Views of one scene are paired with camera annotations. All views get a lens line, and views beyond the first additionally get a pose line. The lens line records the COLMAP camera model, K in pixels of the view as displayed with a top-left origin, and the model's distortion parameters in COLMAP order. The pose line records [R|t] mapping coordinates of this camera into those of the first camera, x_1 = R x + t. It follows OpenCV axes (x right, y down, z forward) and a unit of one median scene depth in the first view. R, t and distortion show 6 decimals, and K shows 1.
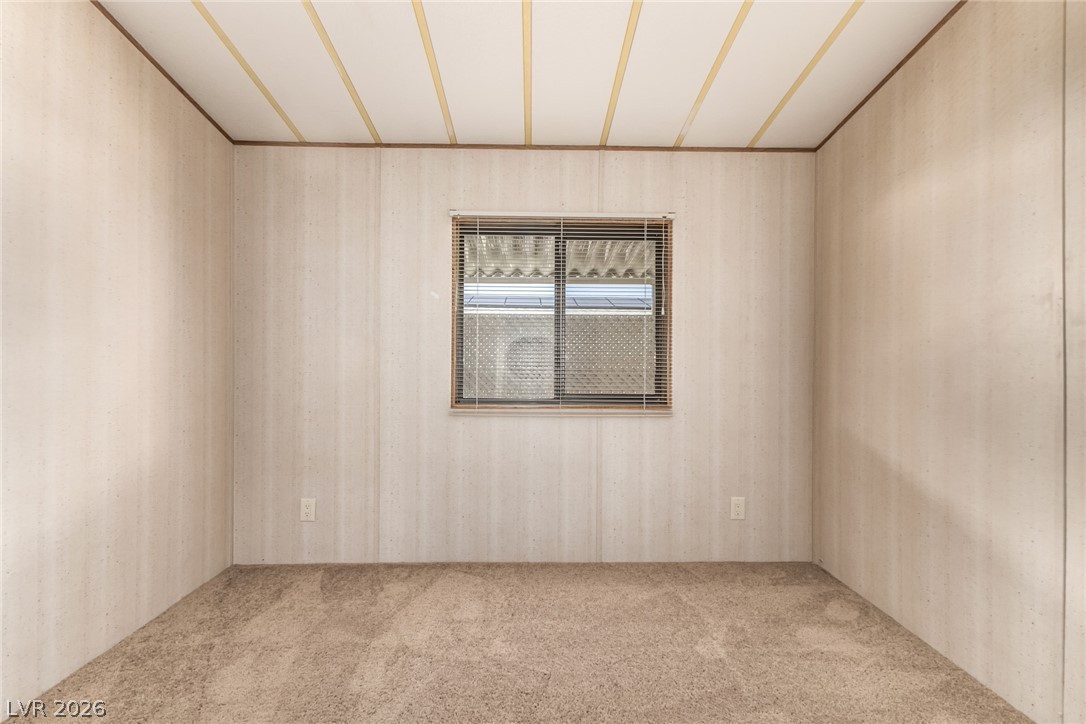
lens RADIAL K [[475.4, 0, 545.7], [0, 475.4, 362.4], [0, 0, 1]] dist [0.010472, -0.001499]
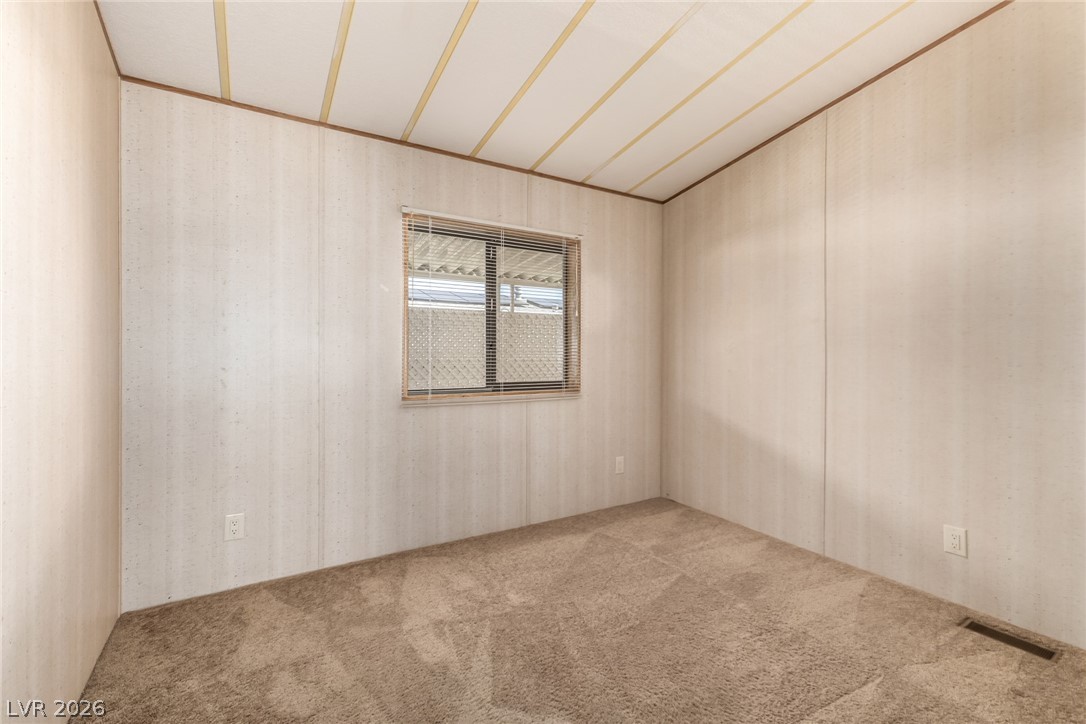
lens RADIAL K [[475.4, 0, 543.0], [0, 475.4, 355.6], [0, 0, 1]] dist [0.010472, -0.001499]
pose [[0.863534, -0.004739, 0.504268, -0.450145], [0.004206, 0.999989, 0.002195, -0.000496], [-0.504273, 0.000226, 0.863544, -0.030279]]
